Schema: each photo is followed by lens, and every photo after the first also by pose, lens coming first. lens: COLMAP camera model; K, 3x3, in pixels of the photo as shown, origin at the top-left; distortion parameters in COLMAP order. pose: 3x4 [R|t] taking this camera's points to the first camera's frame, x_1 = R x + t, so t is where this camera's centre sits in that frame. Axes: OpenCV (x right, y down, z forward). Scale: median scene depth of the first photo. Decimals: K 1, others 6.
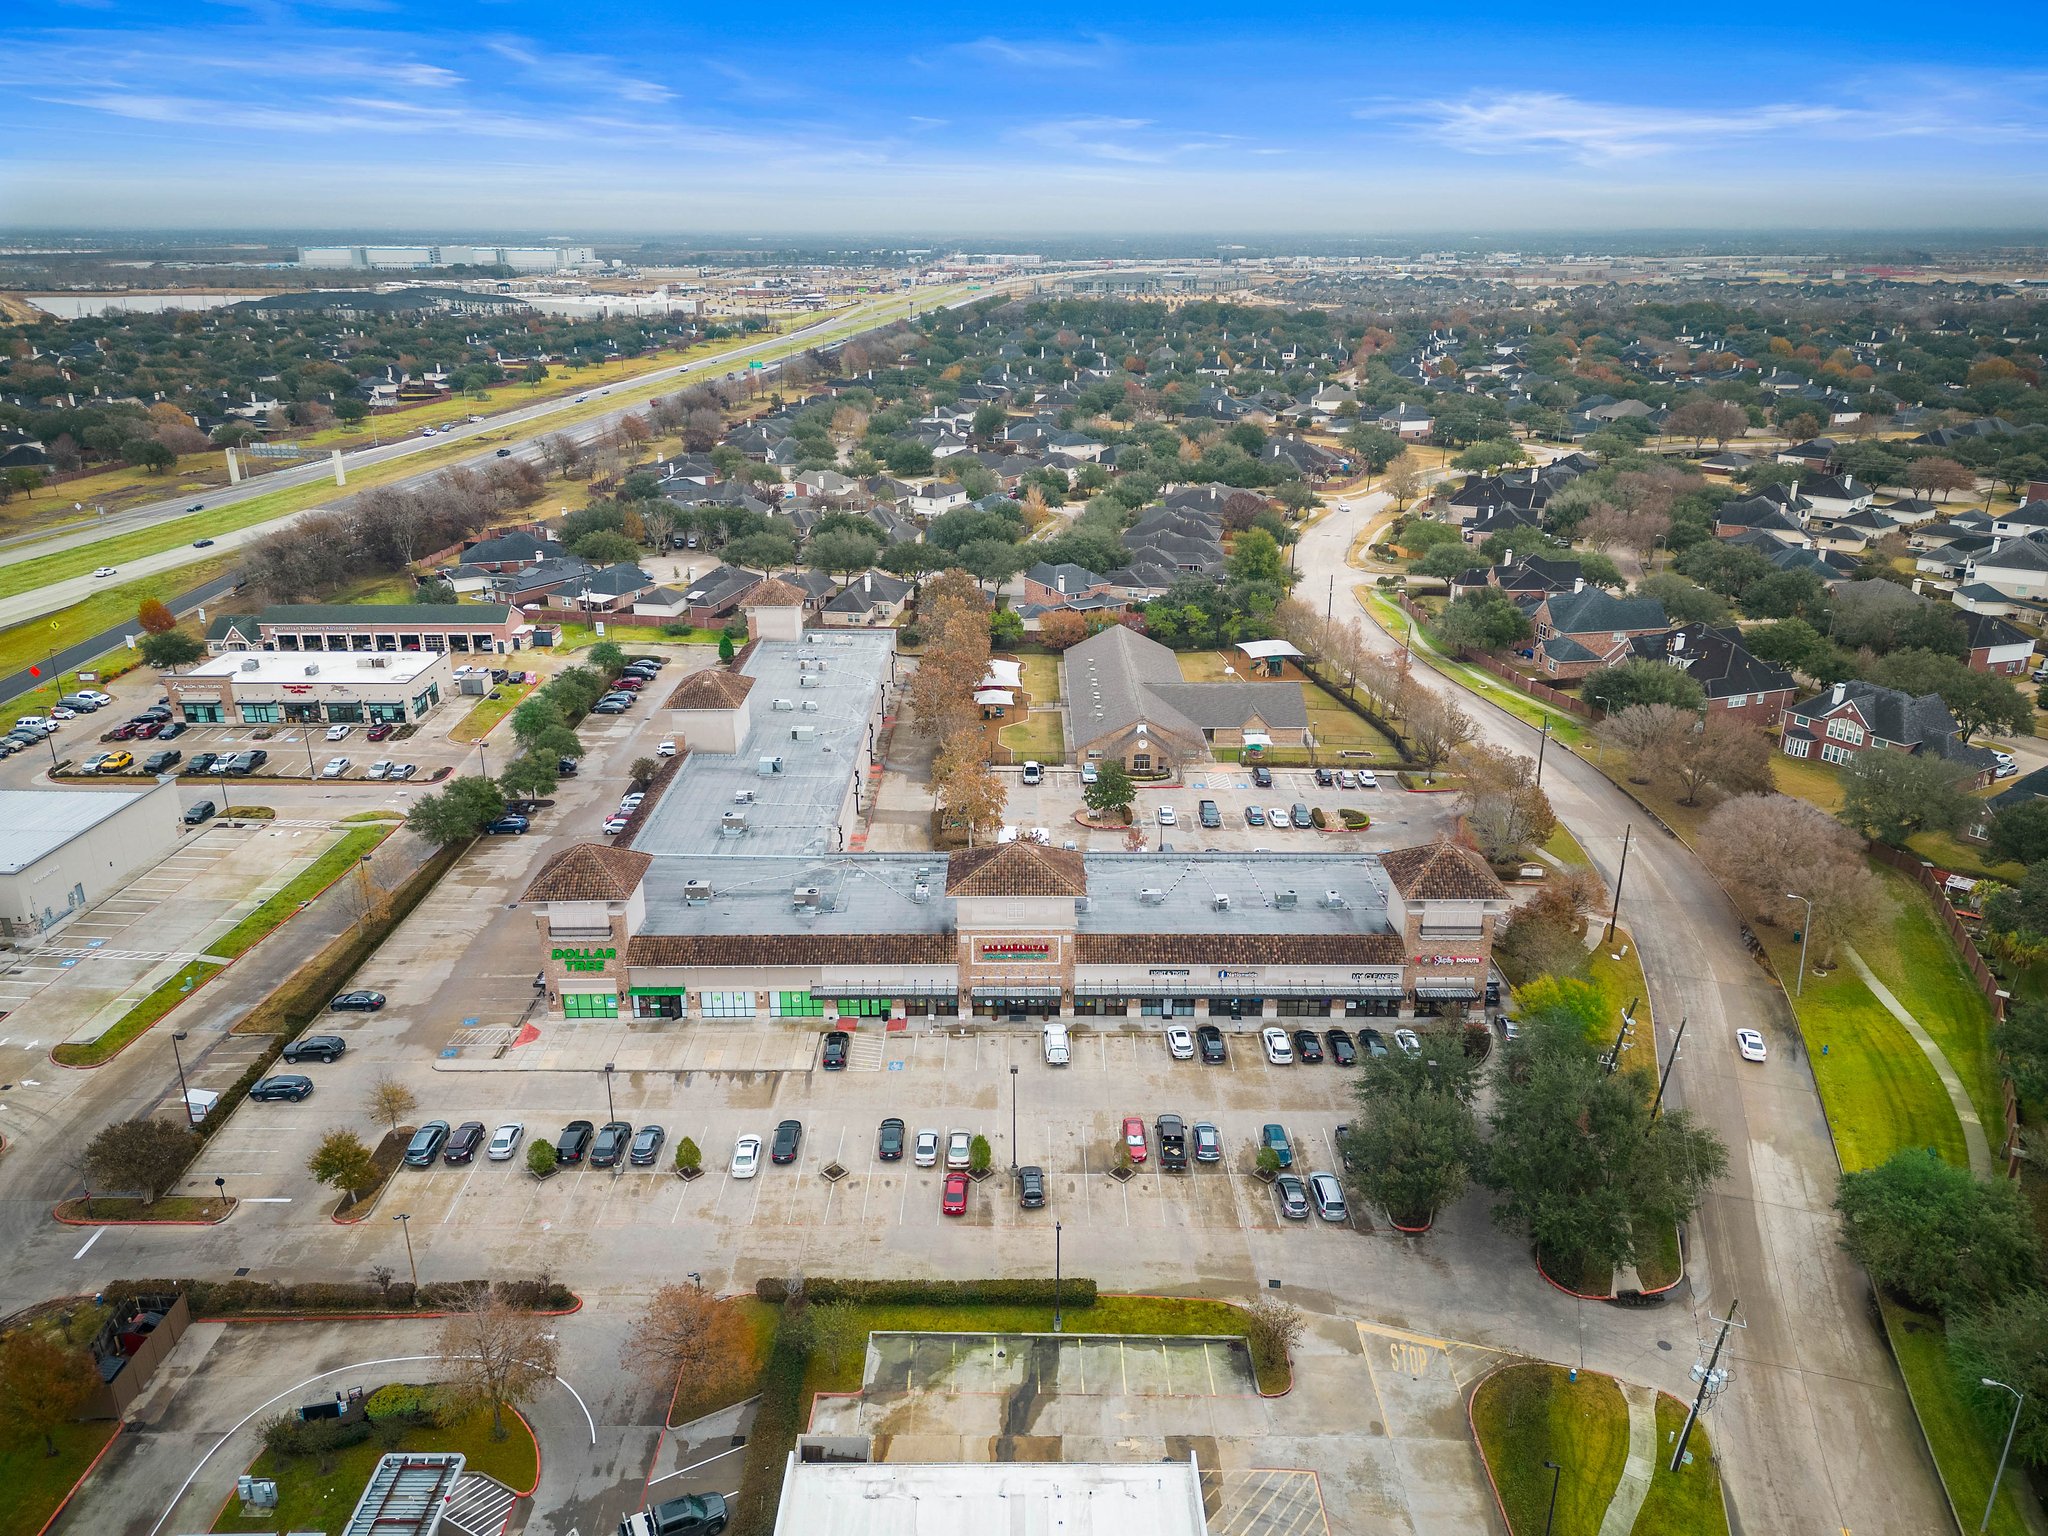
lens RADIAL K [[1438.7, 0, 1036.4], [0, 1438.7, 772.7], [0, 0, 1]] dist [0.078853, -0.078294]
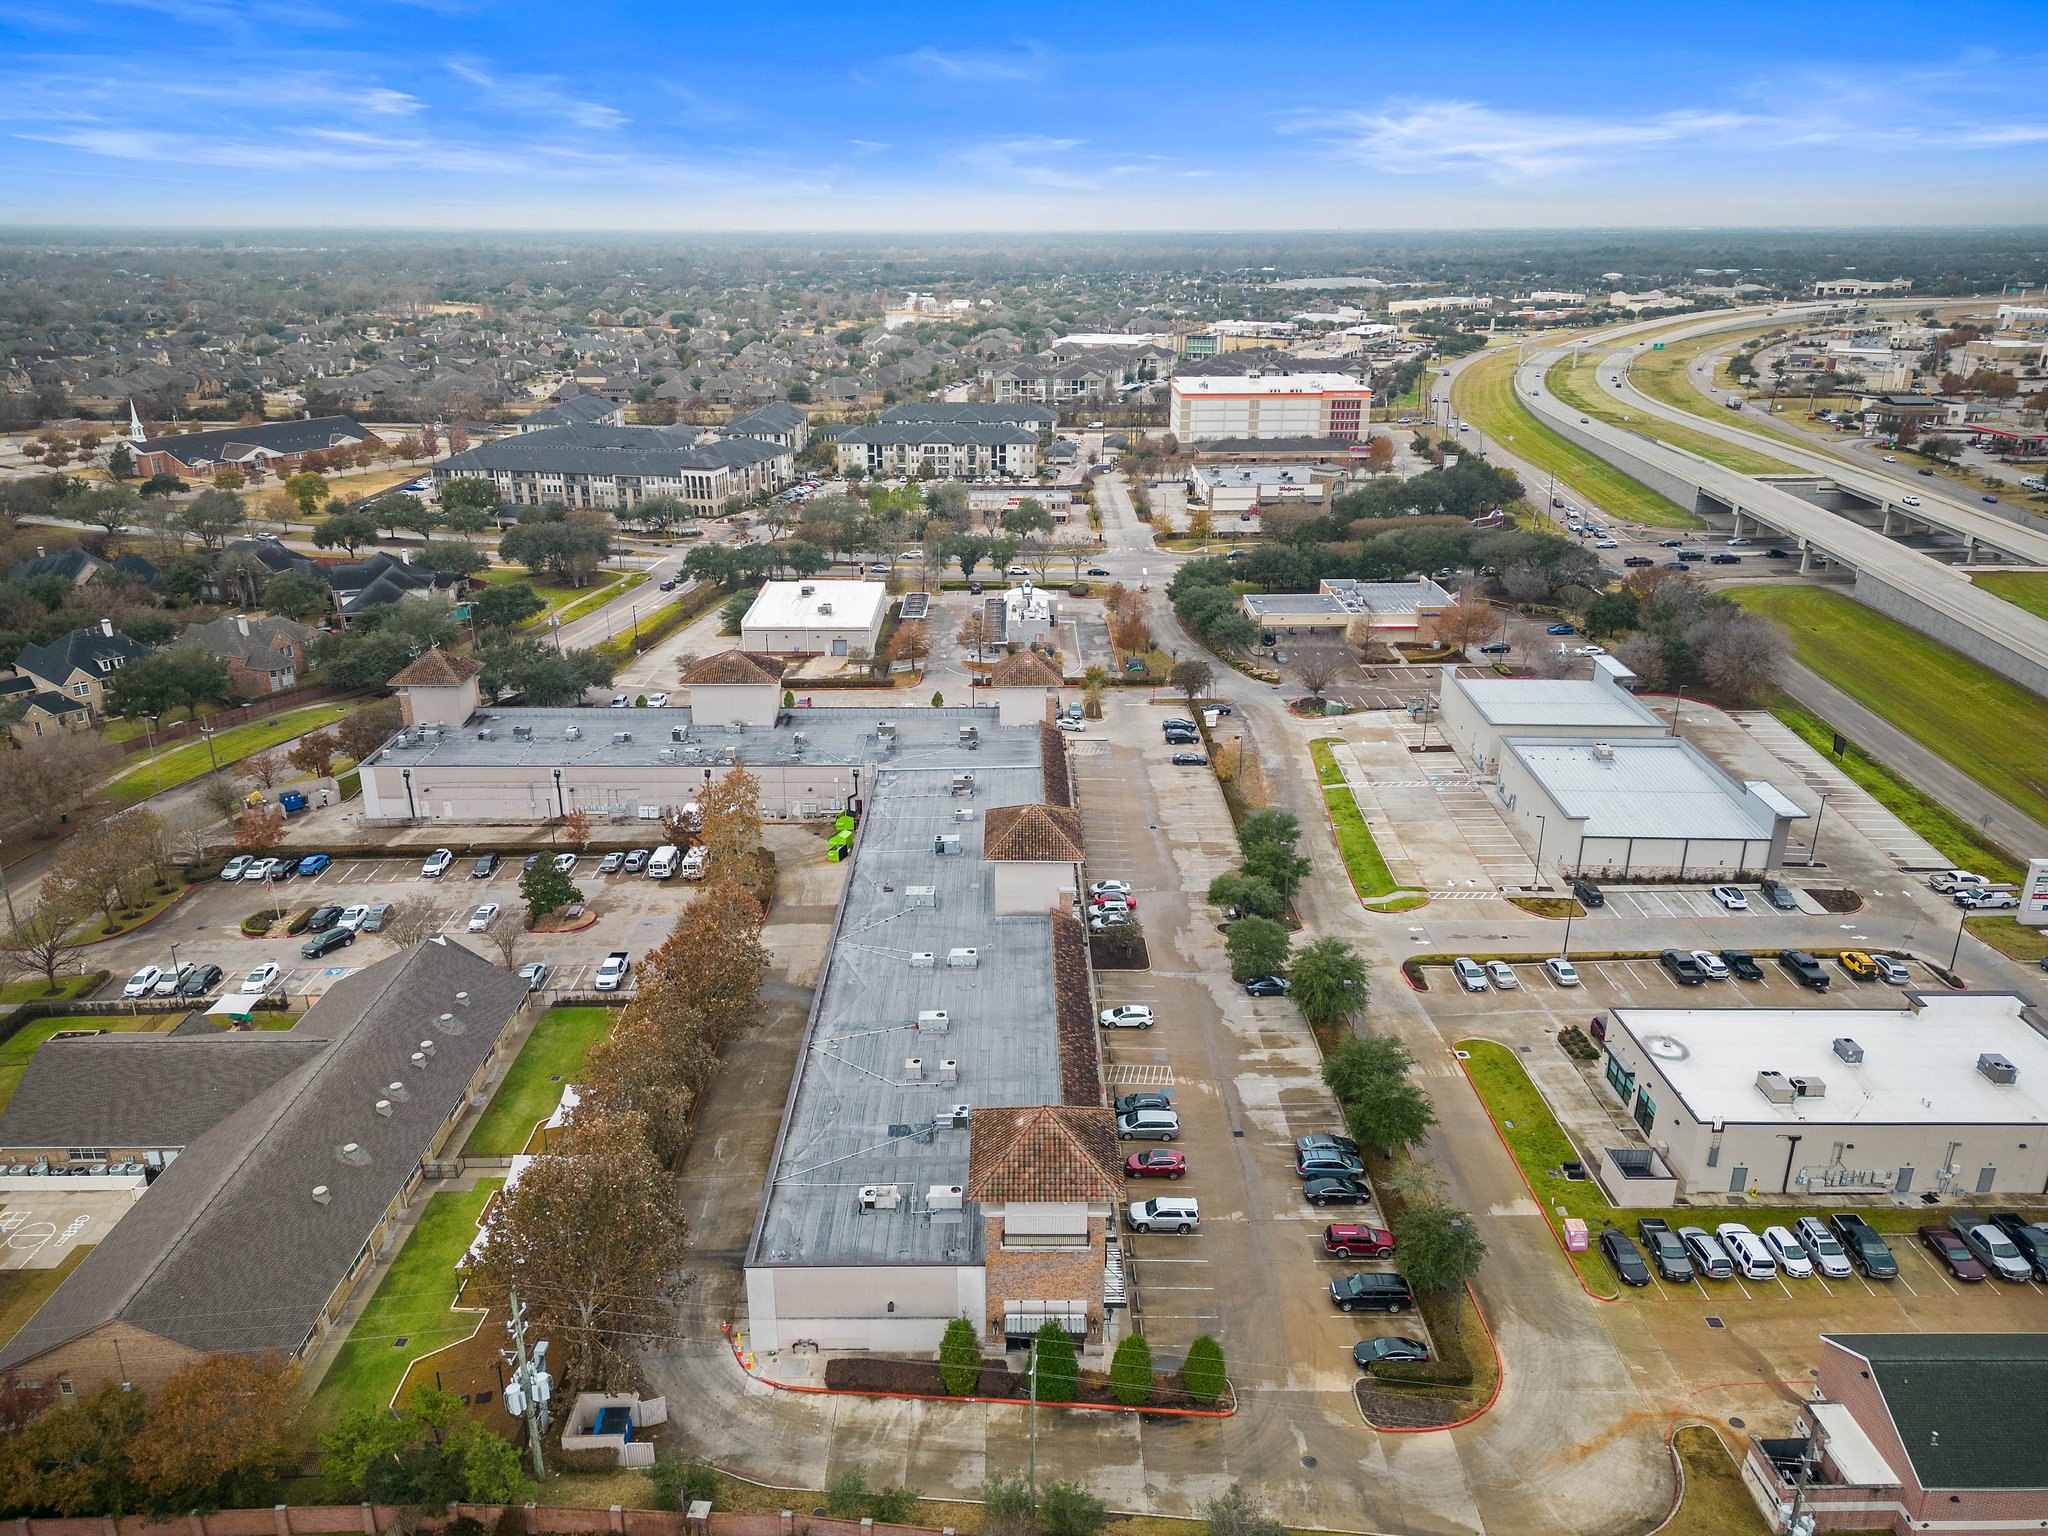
lens RADIAL K [[1438.7, 0, 1036.4], [0, 1438.7, 772.7], [0, 0, 1]] dist [0.078853, -0.078294]
pose [[-0.999997, -0.002618, 0.000061, -0.323351], [-0.001949, 0.759573, 0.650420, -0.824377], [-0.001750, 0.650417, -0.759575, 2.226248]]
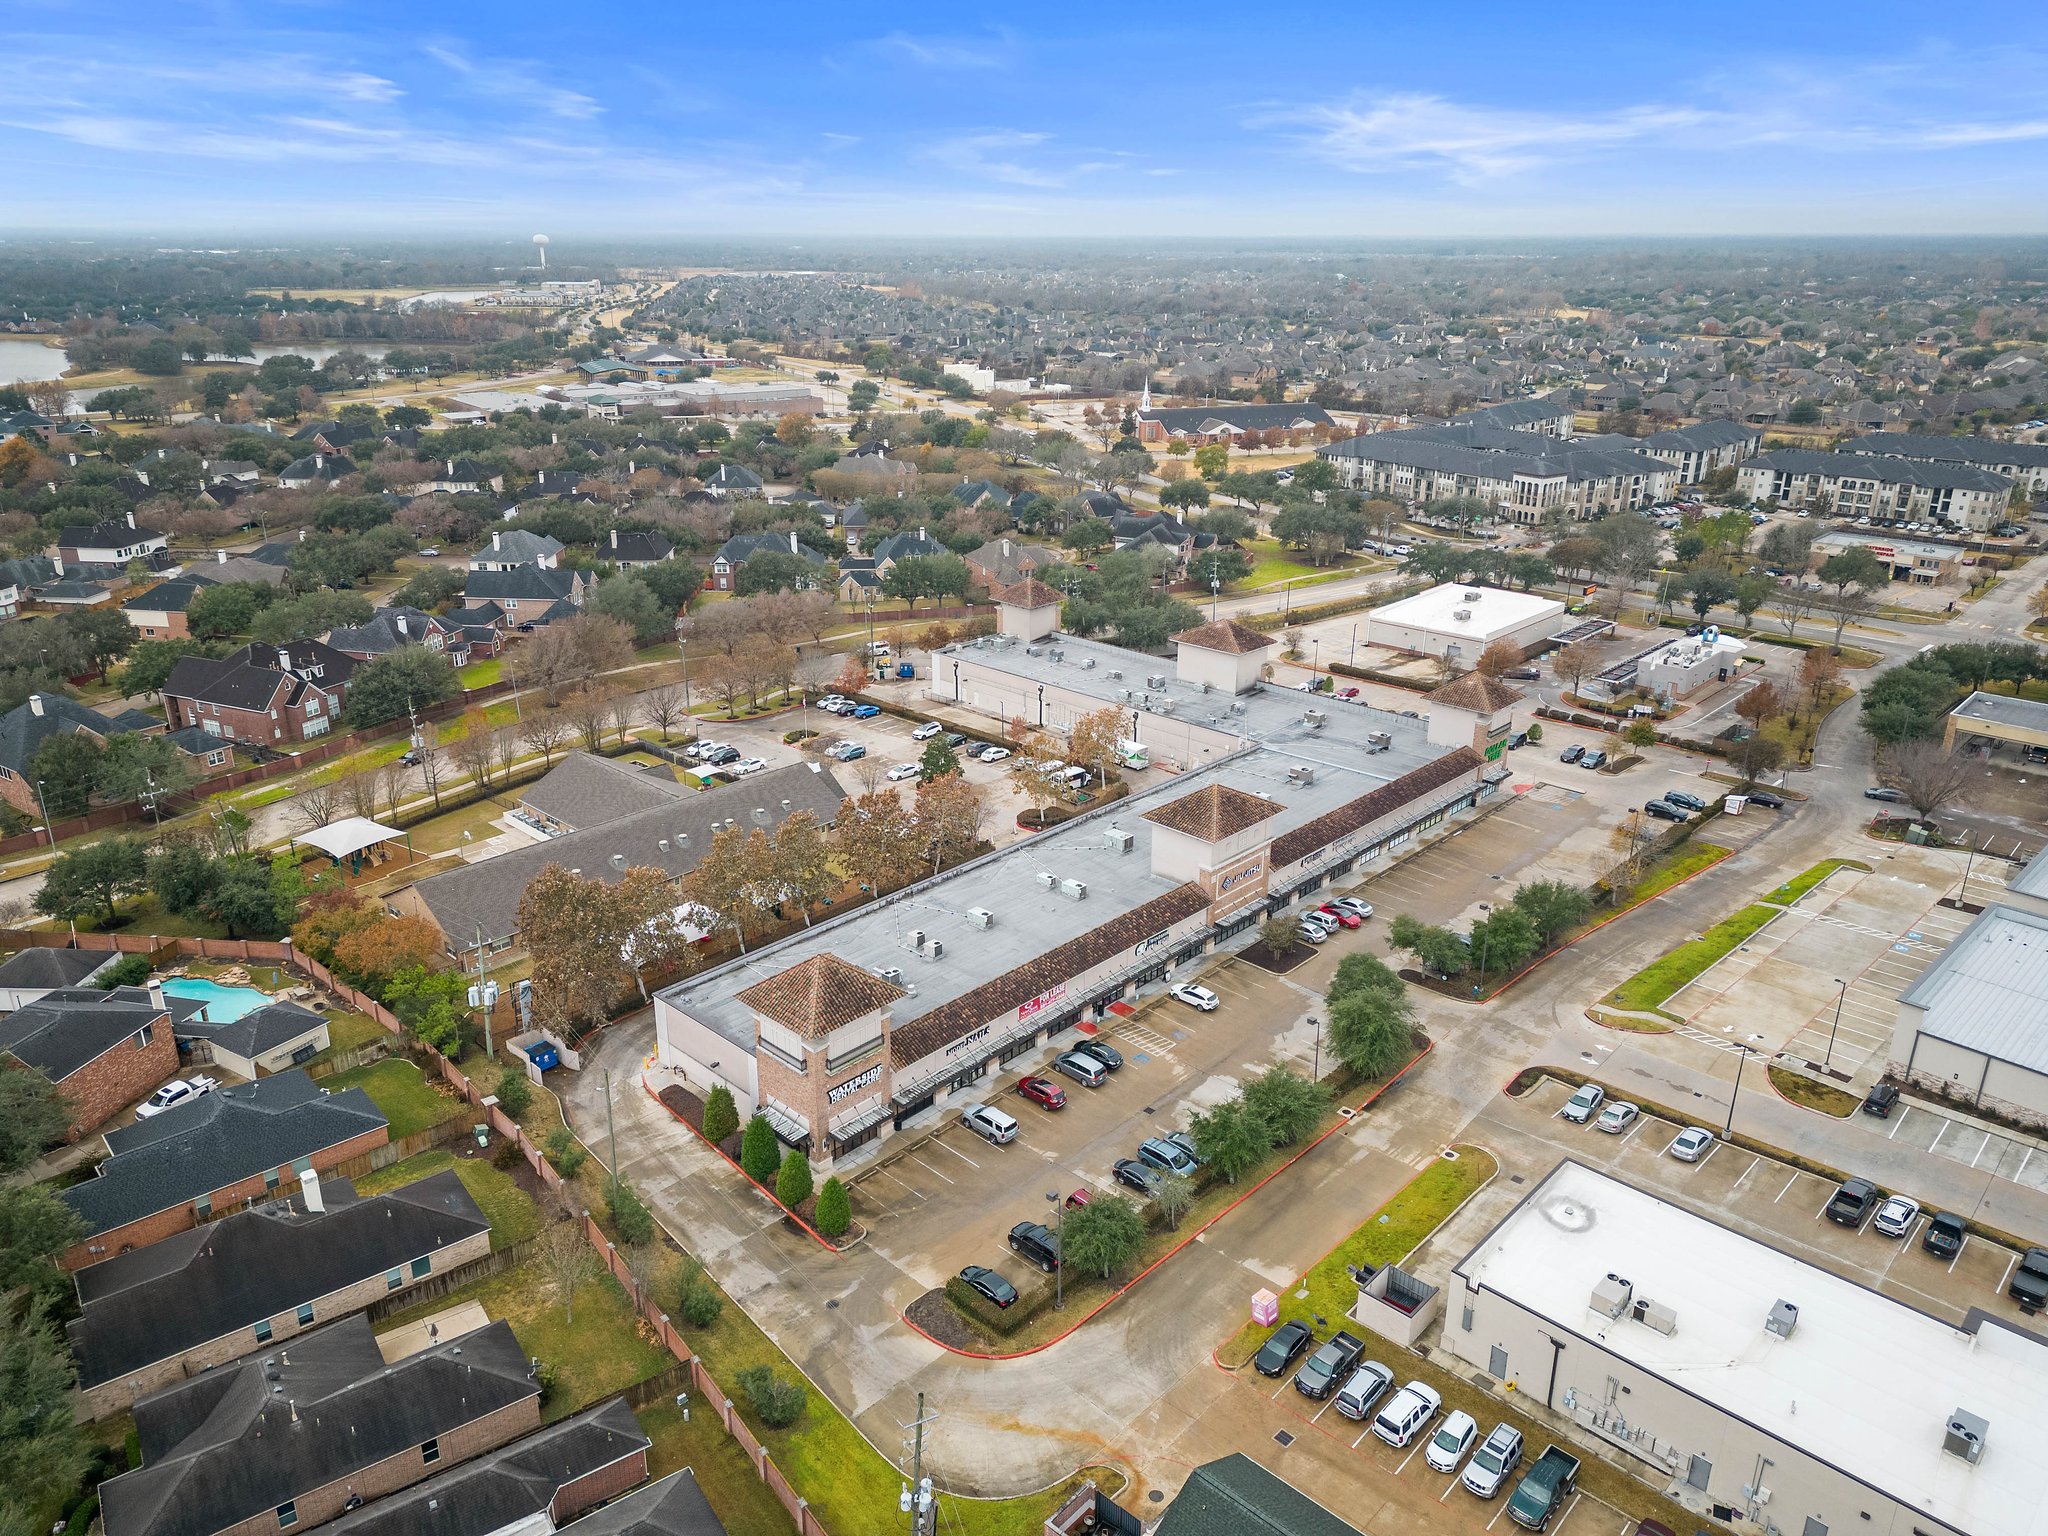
lens RADIAL K [[1438.7, 0, 1036.4], [0, 1438.7, 772.7], [0, 0, 1]] dist [0.078853, -0.078294]
pose [[-0.719298, -0.247368, 0.649168, -0.953460], [0.232726, 0.794659, 0.560675, -0.782122], [-0.654560, 0.554370, -0.514028, 2.094102]]
